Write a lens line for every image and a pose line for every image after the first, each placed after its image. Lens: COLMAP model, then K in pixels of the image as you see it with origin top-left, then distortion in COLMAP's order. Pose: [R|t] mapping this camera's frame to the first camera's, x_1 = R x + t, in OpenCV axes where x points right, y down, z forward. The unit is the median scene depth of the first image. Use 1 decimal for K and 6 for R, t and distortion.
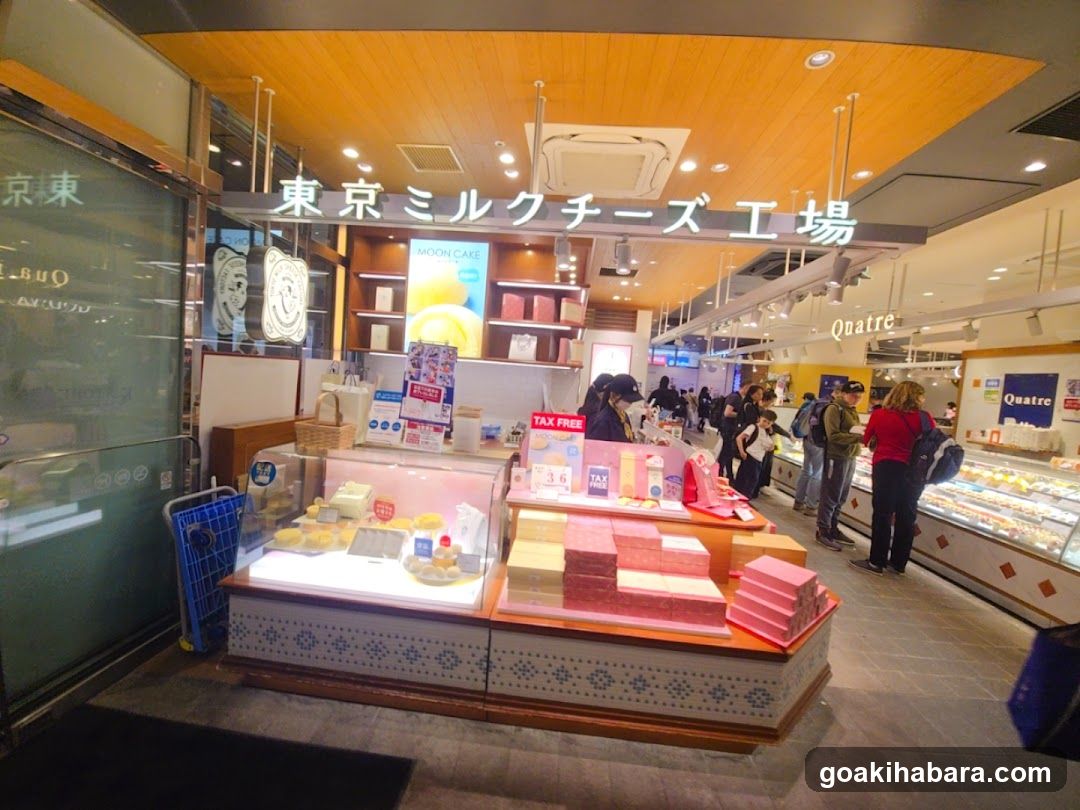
lens RADIAL K [[437.9, 0, 534.3], [0, 437.9, 398.4], [0, 0, 1]] dist [-0.007326, 0.000141]
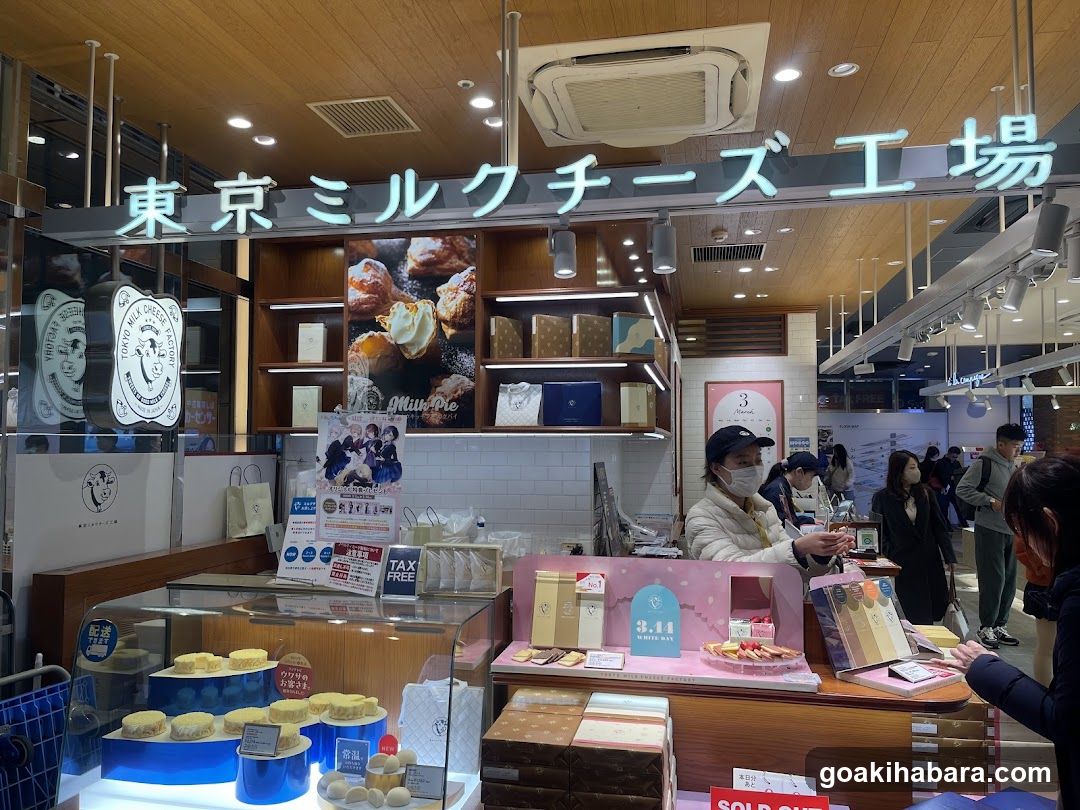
lens RADIAL K [[832.9, 0, 540.0], [0, 832.9, 405.0], [0, 0, 1]] dist [0.010545, -0.004164]
pose [[0.991145, -0.083892, -0.102927, 0.142265], [0.071993, 0.990831, -0.114328, 0.017886], [0.111574, 0.105905, 0.988097, -0.146185]]
